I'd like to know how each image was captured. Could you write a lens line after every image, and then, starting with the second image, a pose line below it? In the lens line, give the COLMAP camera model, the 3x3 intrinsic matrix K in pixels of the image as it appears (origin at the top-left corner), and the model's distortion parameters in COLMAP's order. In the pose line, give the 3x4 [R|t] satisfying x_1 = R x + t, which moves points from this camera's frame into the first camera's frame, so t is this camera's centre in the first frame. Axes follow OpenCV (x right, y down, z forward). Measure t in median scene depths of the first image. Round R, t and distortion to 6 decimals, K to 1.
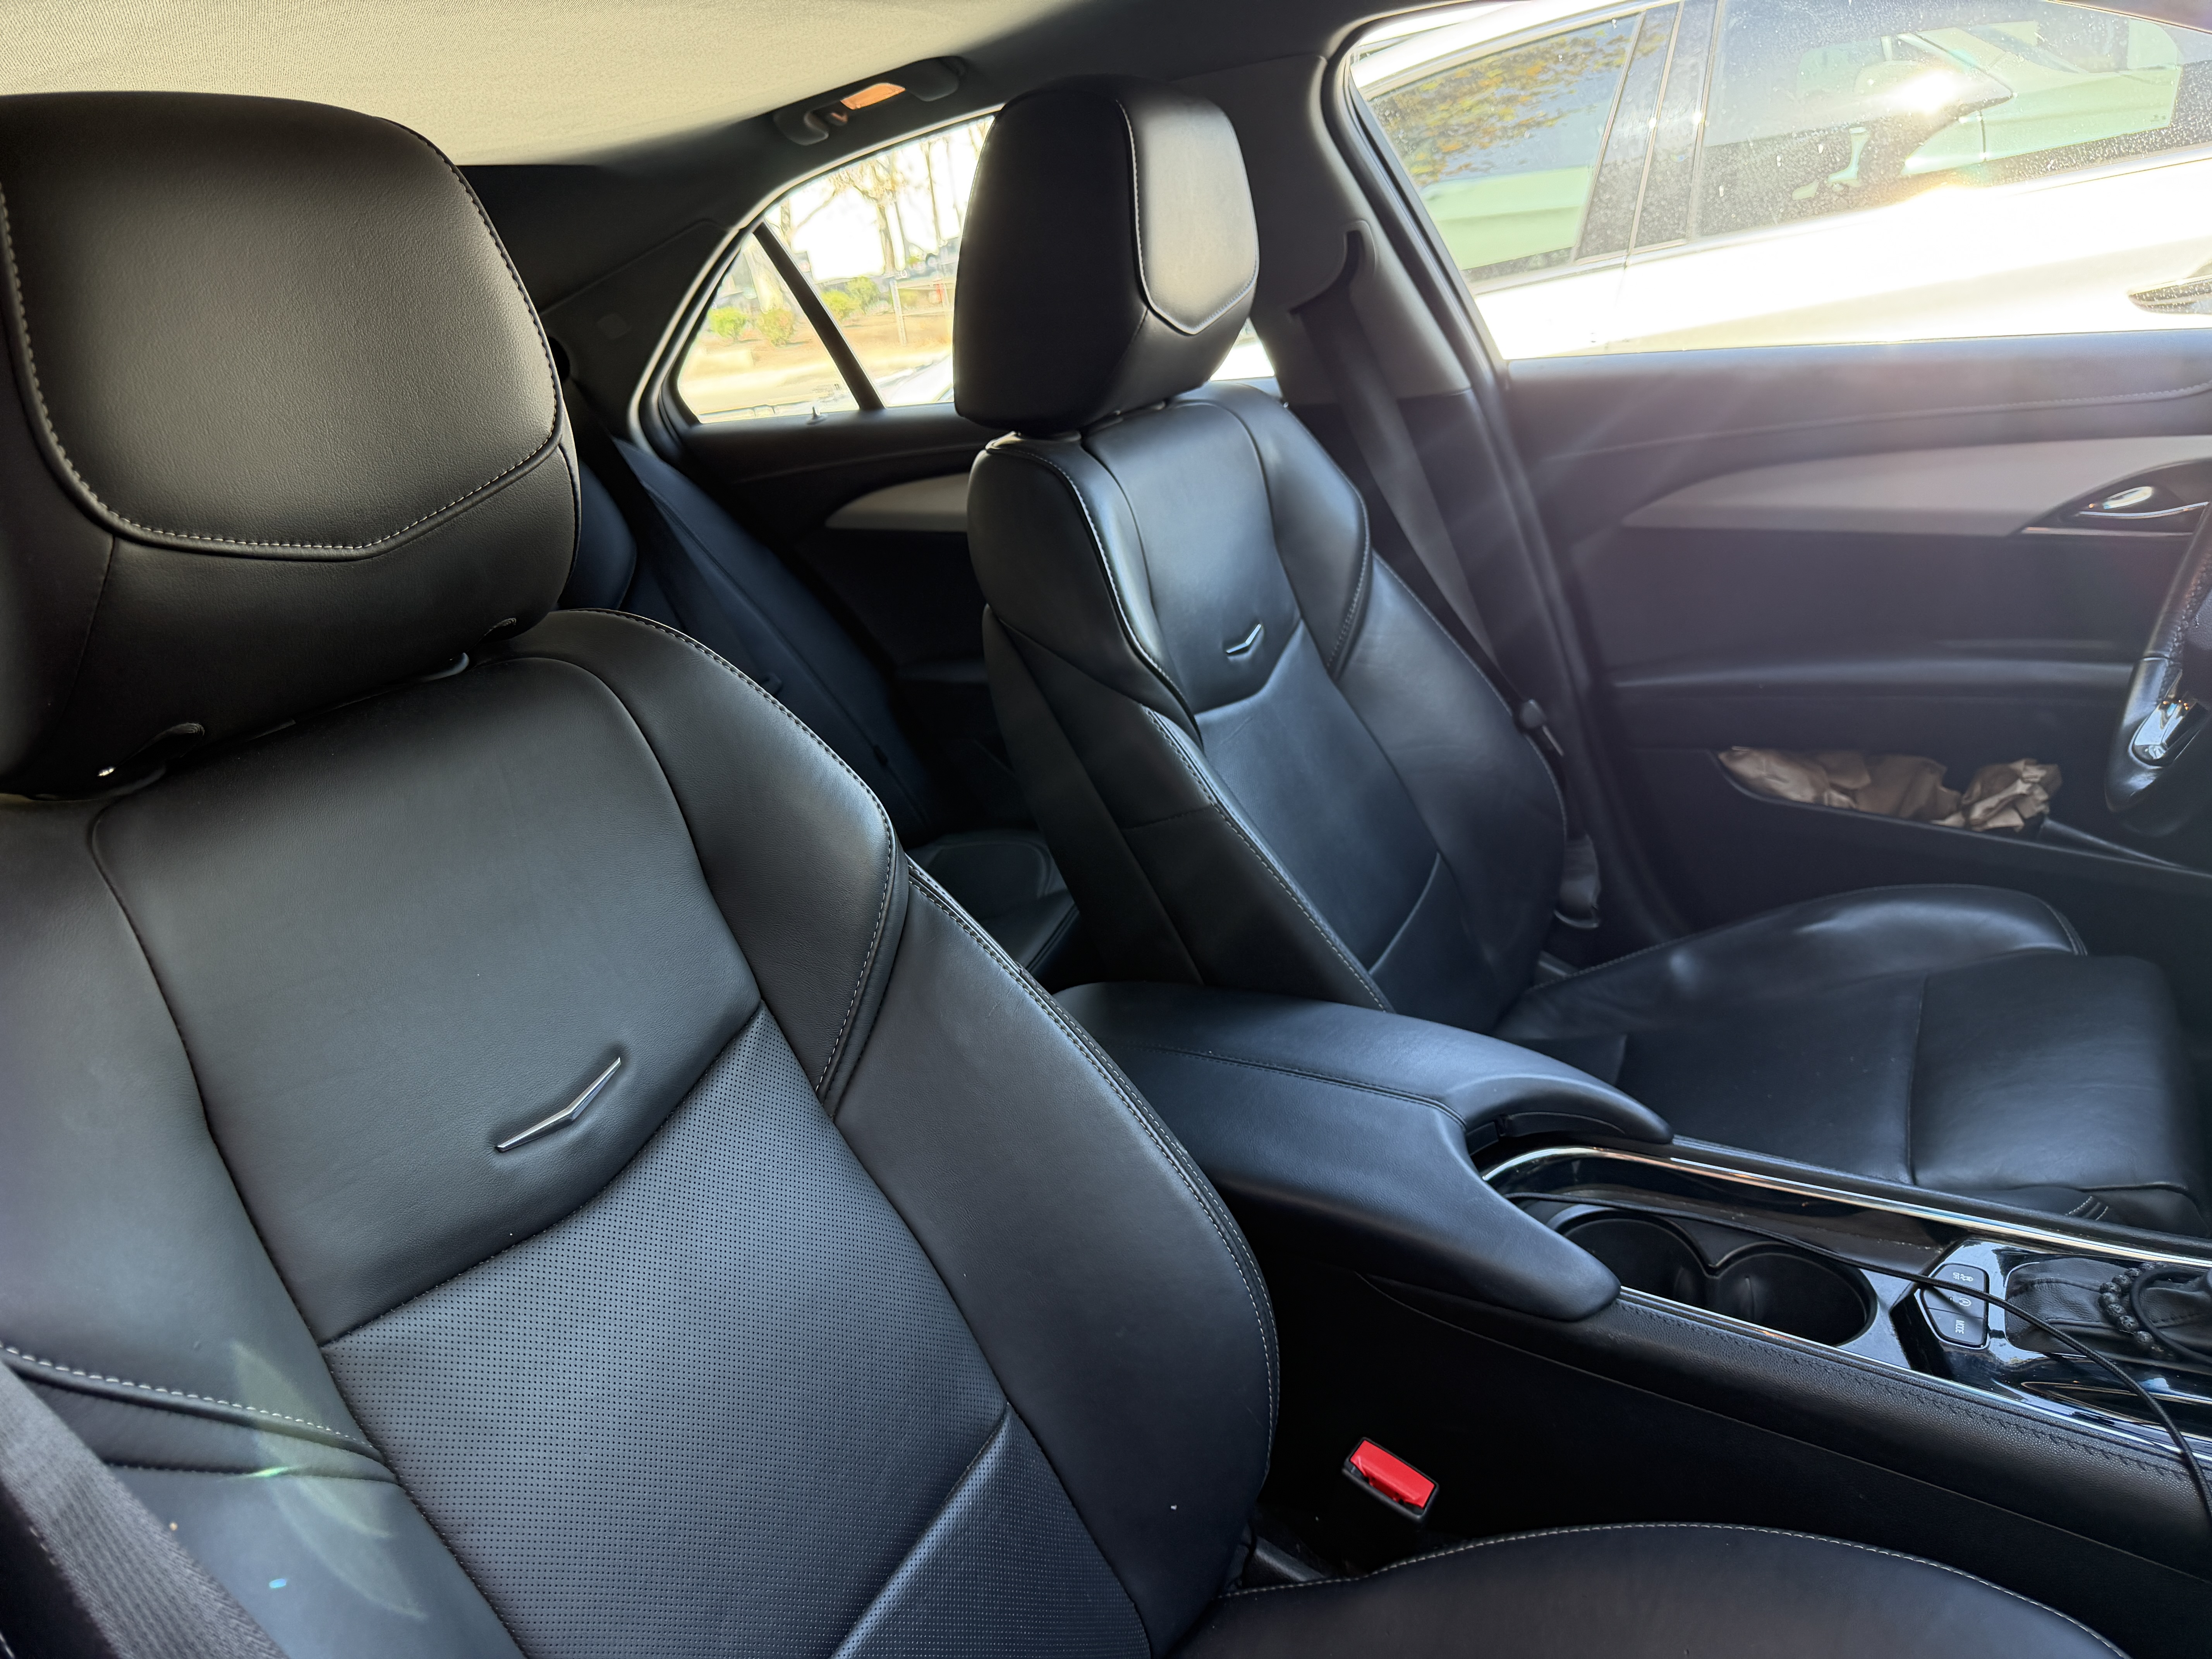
lens RADIAL K [[1544.3, 0, 1087.4], [0, 1544.3, 845.0], [0, 0, 1]] dist [0.051347, -0.079567]
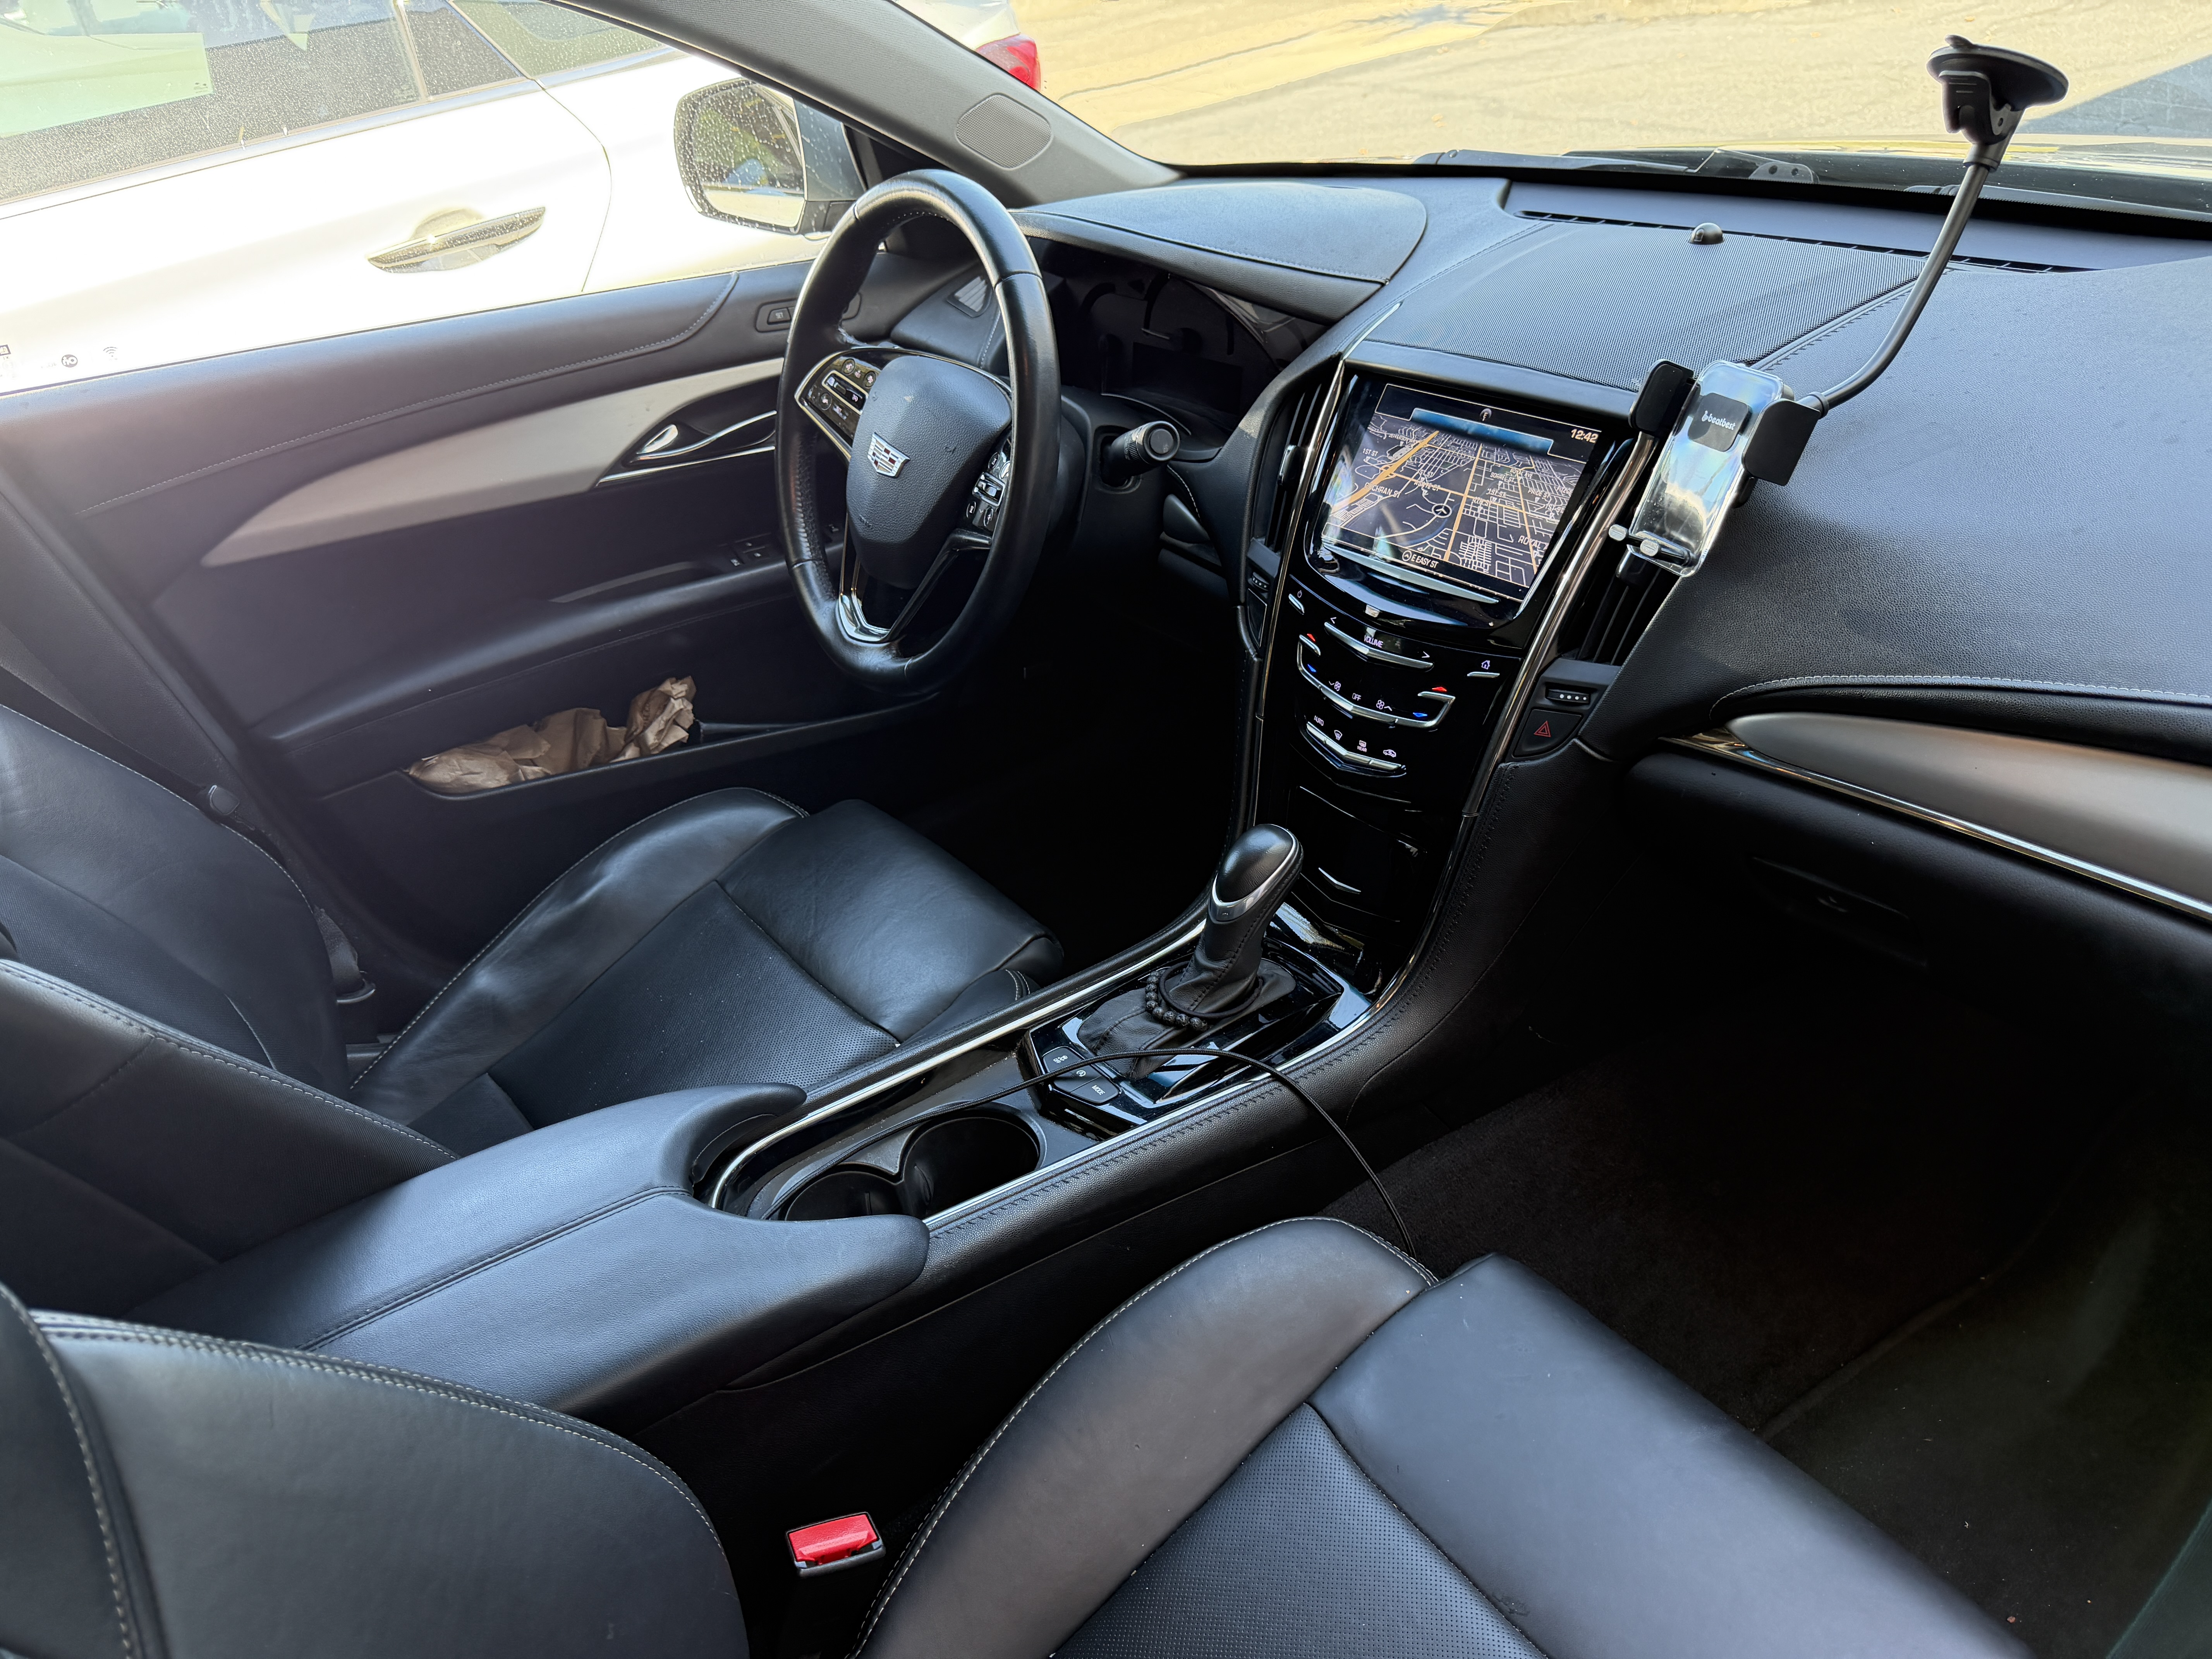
lens RADIAL K [[1544.3, 0, 1087.0], [0, 1544.3, 847.8], [0, 0, 1]] dist [0.051347, -0.079567]
pose [[0.437414, -0.374973, 0.817352, -0.226448], [0.357452, 0.906525, 0.224589, -0.088243], [-0.825165, 0.193926, 0.530562, 0.176190]]
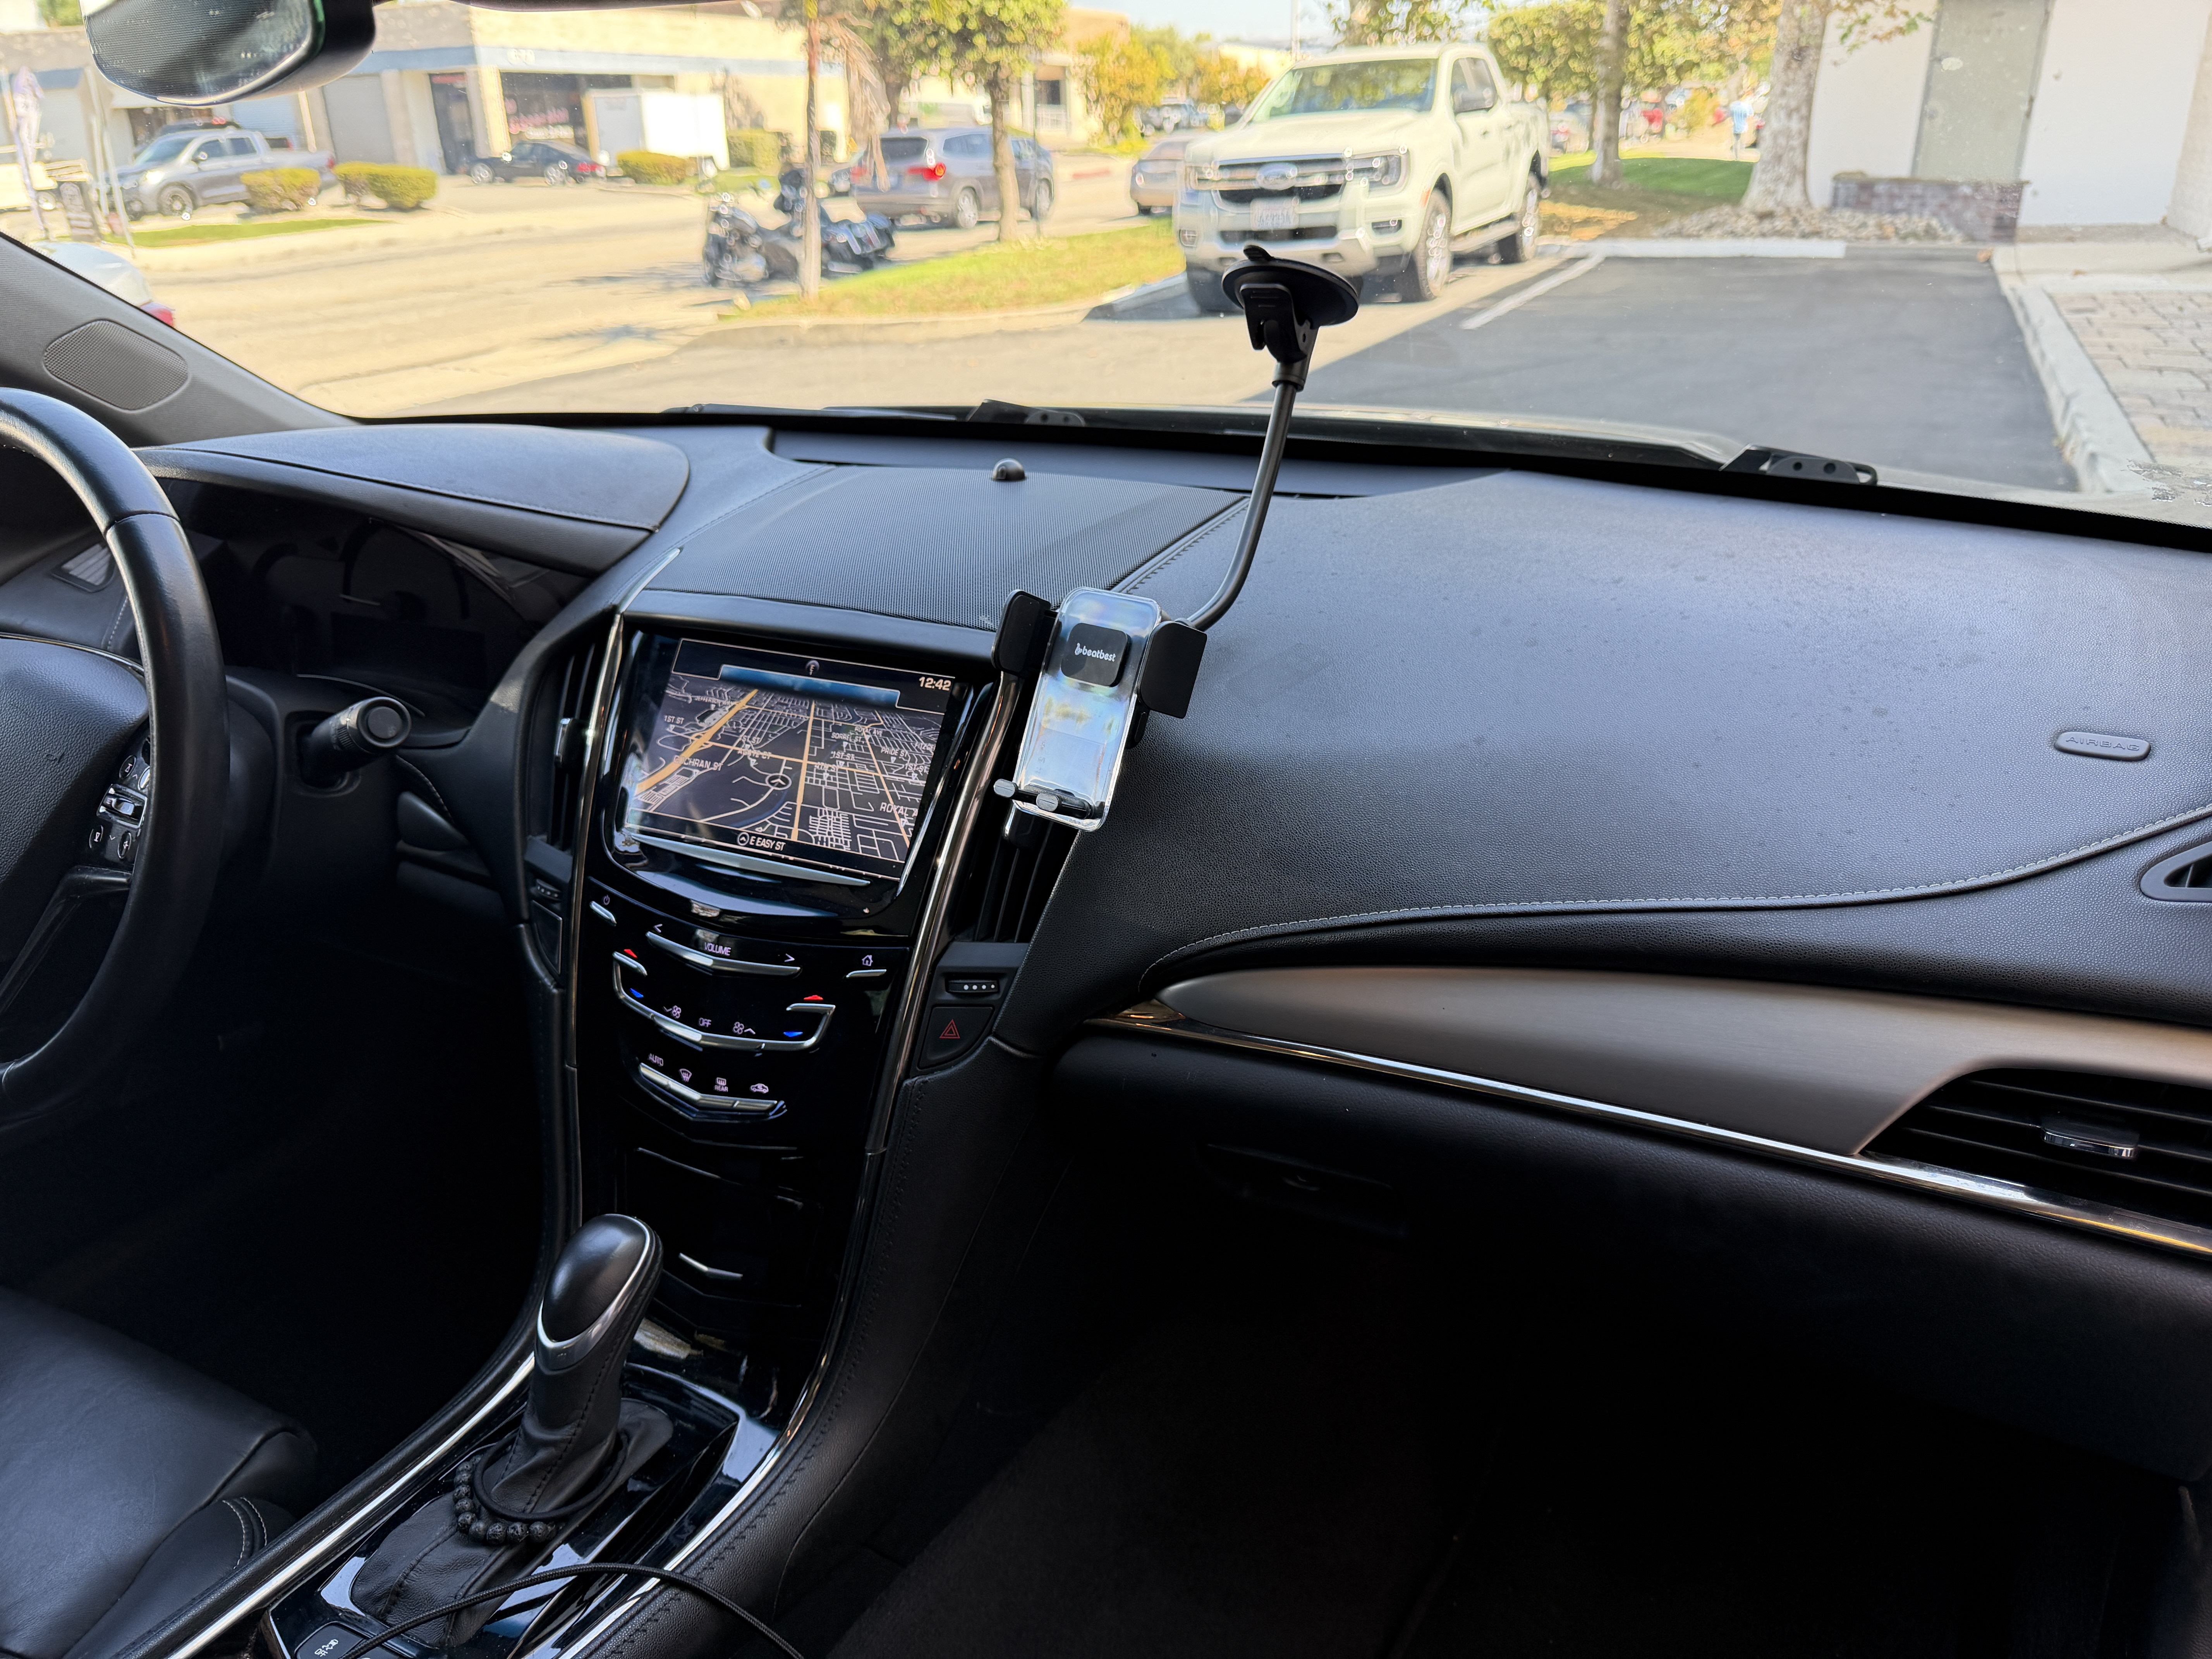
lens RADIAL K [[1544.3, 0, 1117.7], [0, 1544.3, 827.9], [0, 0, 1]] dist [0.051347, -0.079567]
pose [[-0.040736, -0.234338, 0.971301, -0.082048], [0.382834, 0.894262, 0.231807, -0.080037], [-0.922919, 0.381290, 0.053284, 0.250372]]
